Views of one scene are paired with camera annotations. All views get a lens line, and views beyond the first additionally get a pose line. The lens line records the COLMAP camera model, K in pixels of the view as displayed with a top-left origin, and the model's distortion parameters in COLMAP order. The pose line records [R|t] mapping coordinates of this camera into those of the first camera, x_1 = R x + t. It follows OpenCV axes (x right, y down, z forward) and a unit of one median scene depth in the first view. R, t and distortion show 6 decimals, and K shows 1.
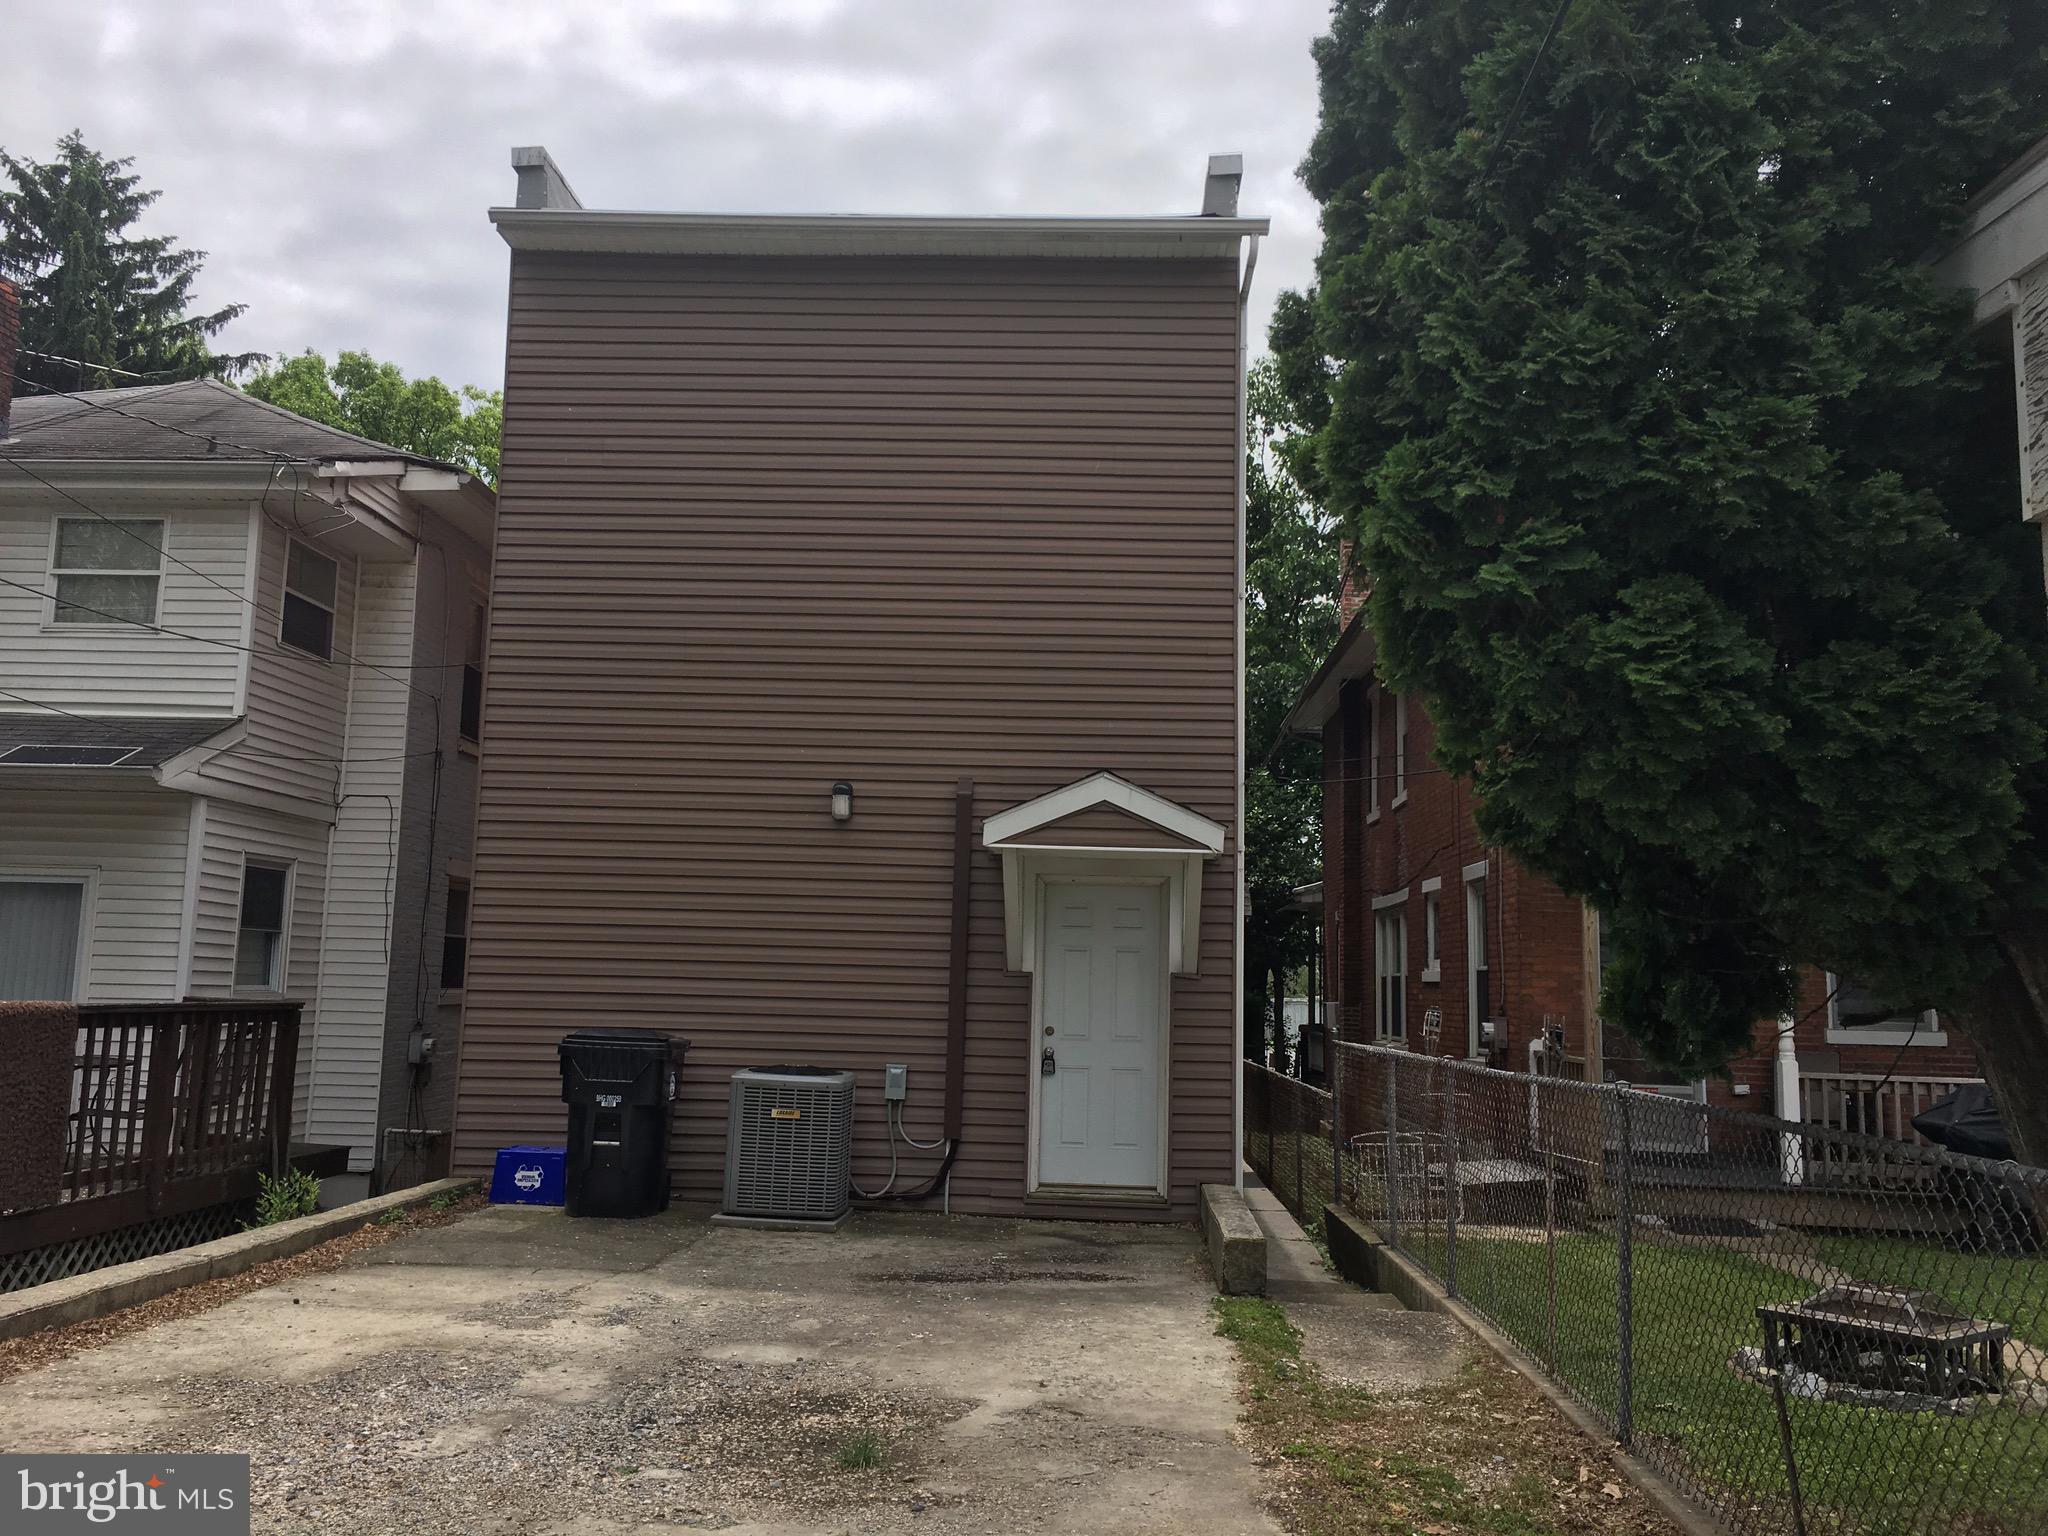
lens RADIAL K [[1783.3, 0, 1025.4], [0, 1783.3, 776.0], [0, 0, 1]] dist [0.069483, -0.076118]
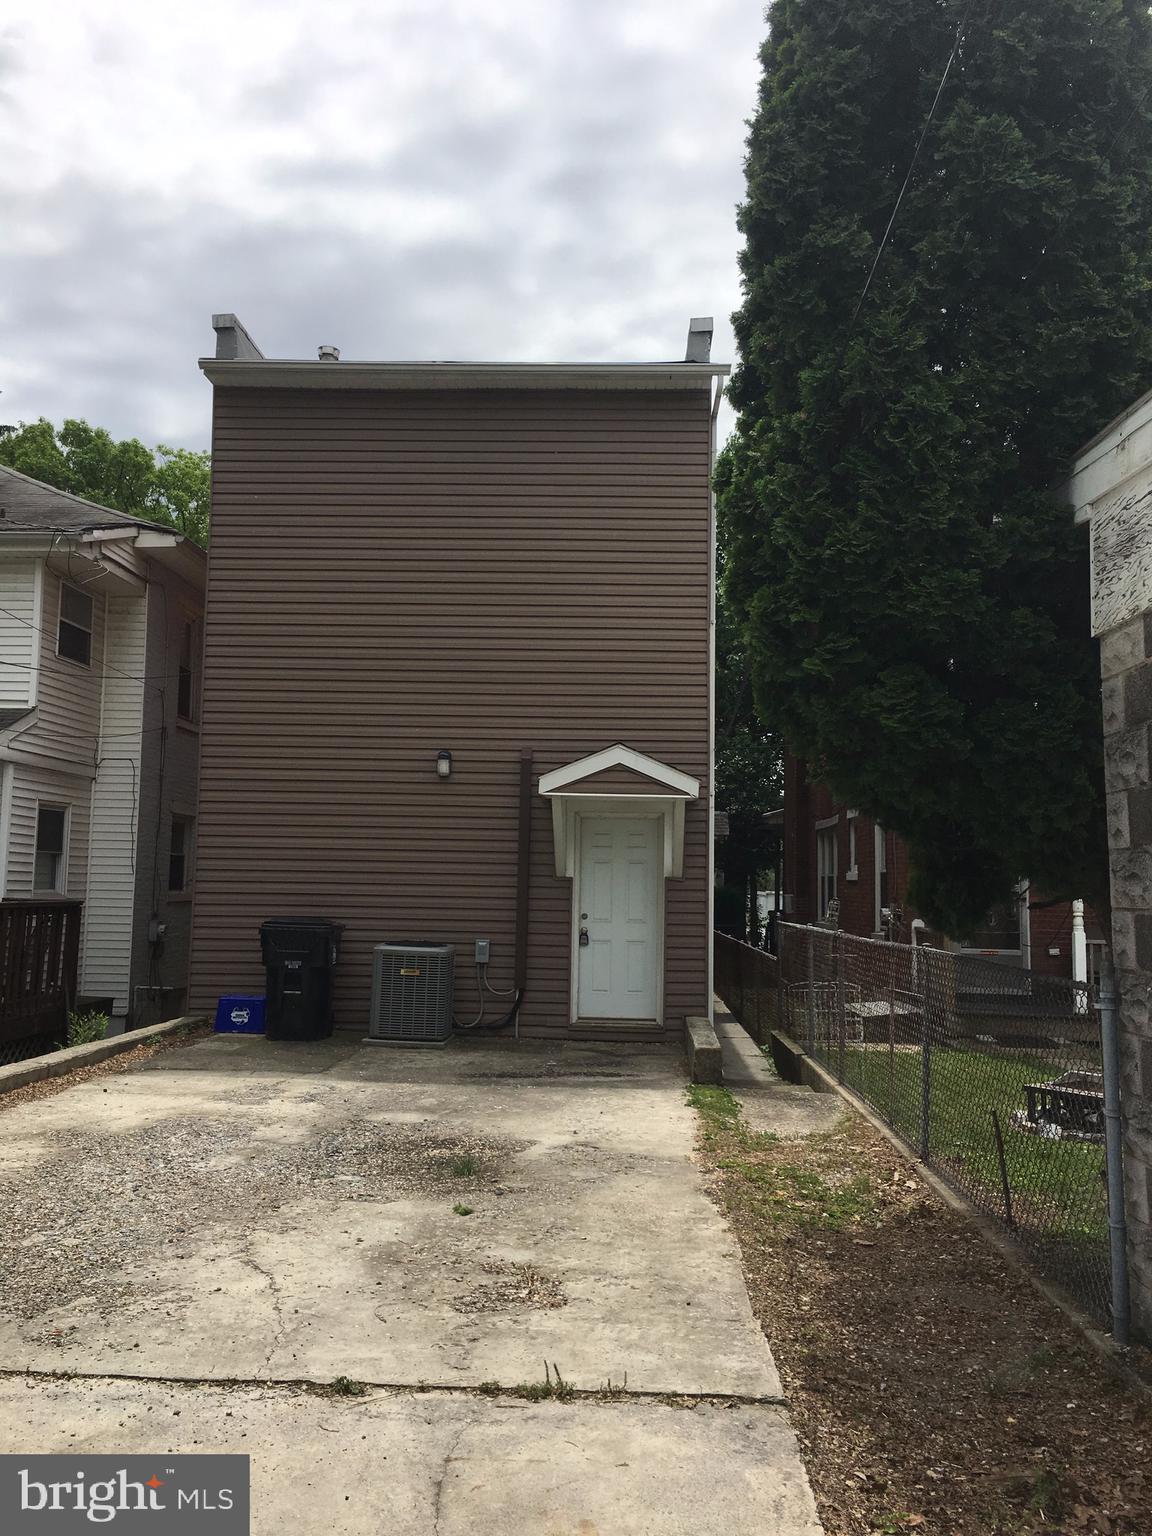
lens RADIAL K [[1337.5, 0, 571.7], [0, 1337.5, 758.9], [0, 0, 1]] dist [0.069483, -0.076118]
pose [[0.999962, -0.008234, -0.002962, 0.009334], [0.008304, 0.999666, 0.024469, -0.022360], [0.002759, -0.024493, 0.999696, -0.158329]]
